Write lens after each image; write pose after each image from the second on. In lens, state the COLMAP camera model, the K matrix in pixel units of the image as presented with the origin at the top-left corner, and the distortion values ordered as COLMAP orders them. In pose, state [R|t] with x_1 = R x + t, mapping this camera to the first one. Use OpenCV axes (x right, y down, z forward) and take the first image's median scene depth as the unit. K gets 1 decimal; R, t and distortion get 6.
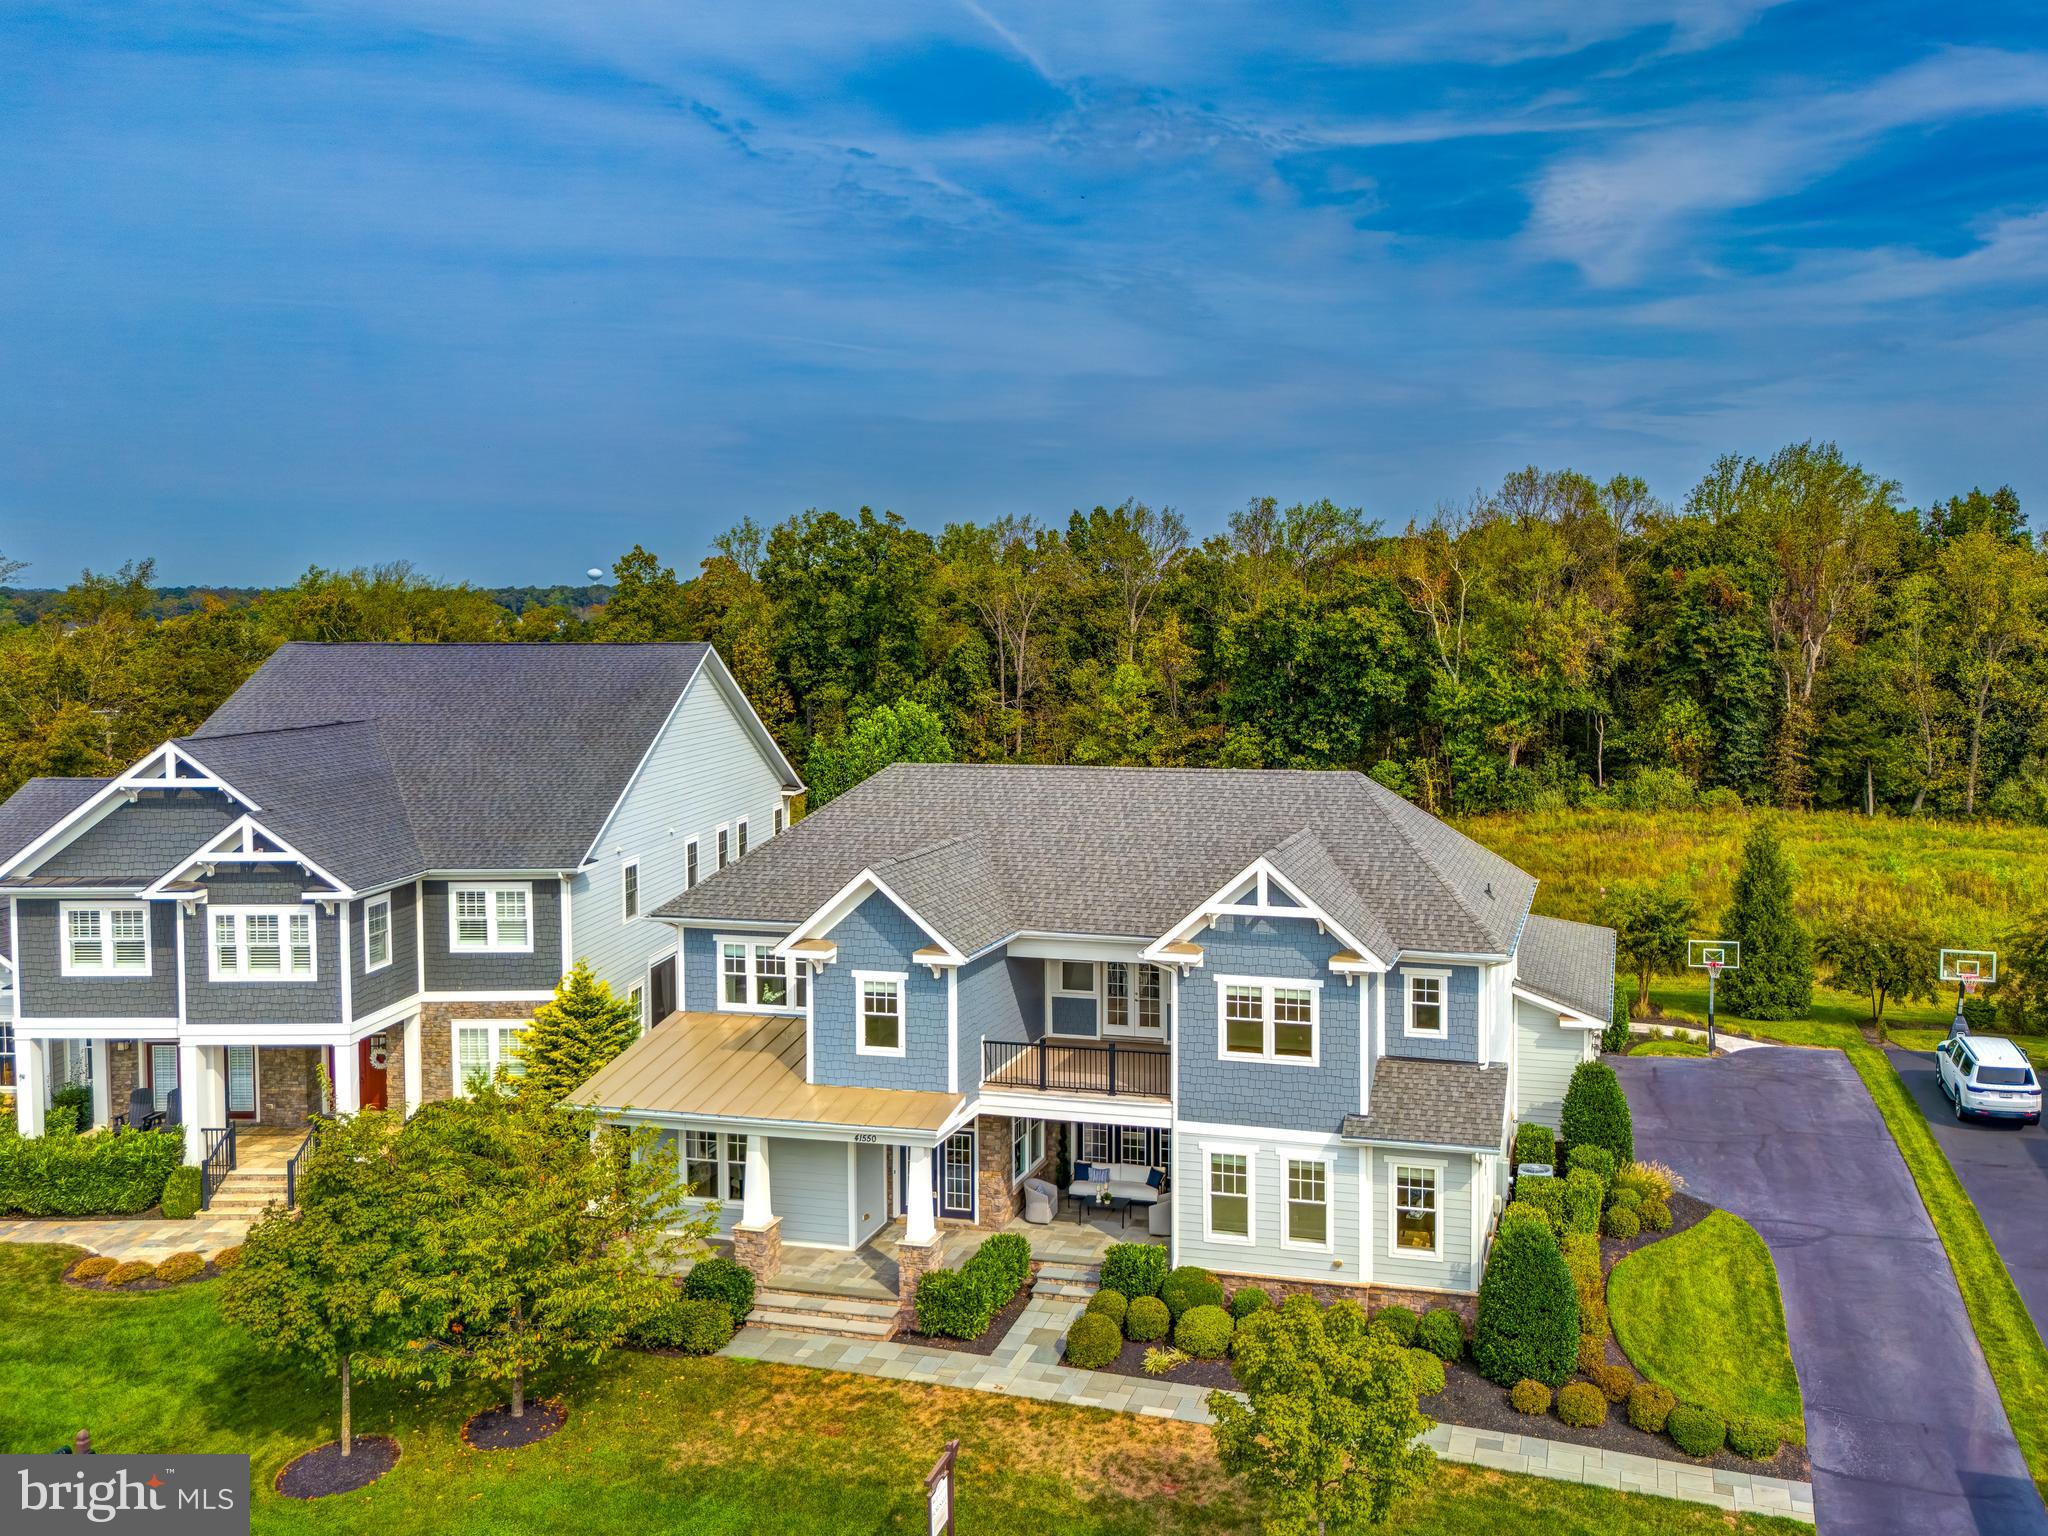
lens RADIAL K [[1498.2, 0, 1024.0], [0, 1498.2, 768.0], [0, 0, 1]] dist [0.113517, -0.130496]
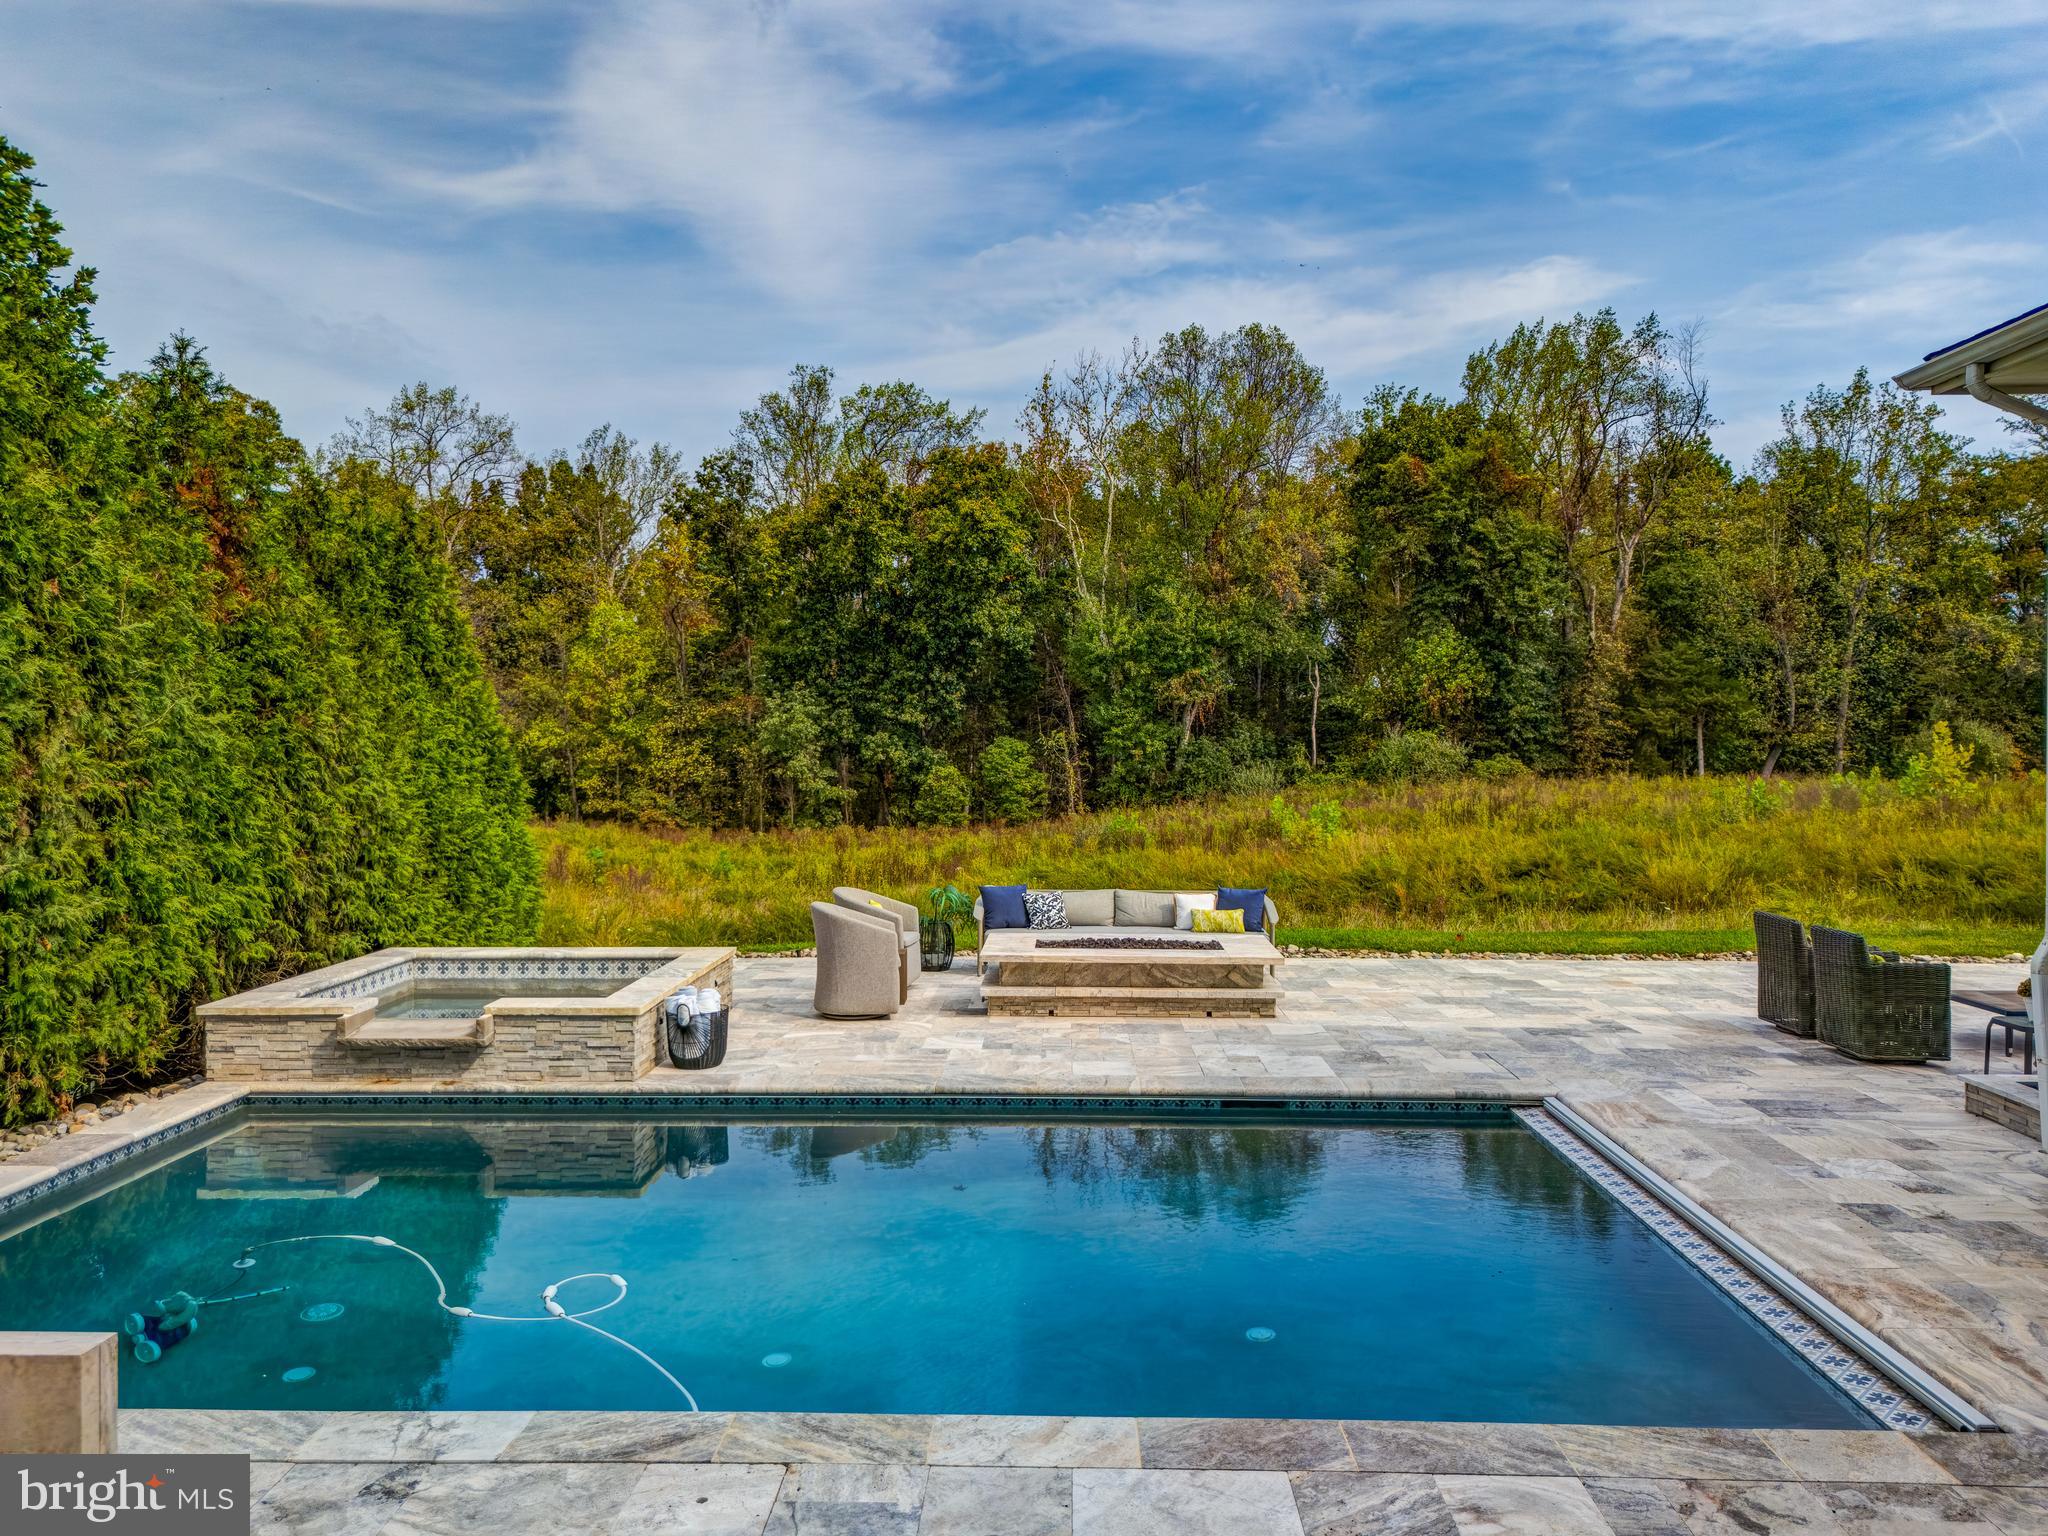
lens RADIAL K [[1498.2, 0, 1024.0], [0, 1498.2, 768.0], [0, 0, 1]] dist [0.113517, -0.130496]
pose [[0.944501, 0.005915, 0.328456, 0.027647], [0.008774, 0.999027, -0.043224, 0.041409], [-0.328393, 0.043707, 0.943530, 0.387179]]
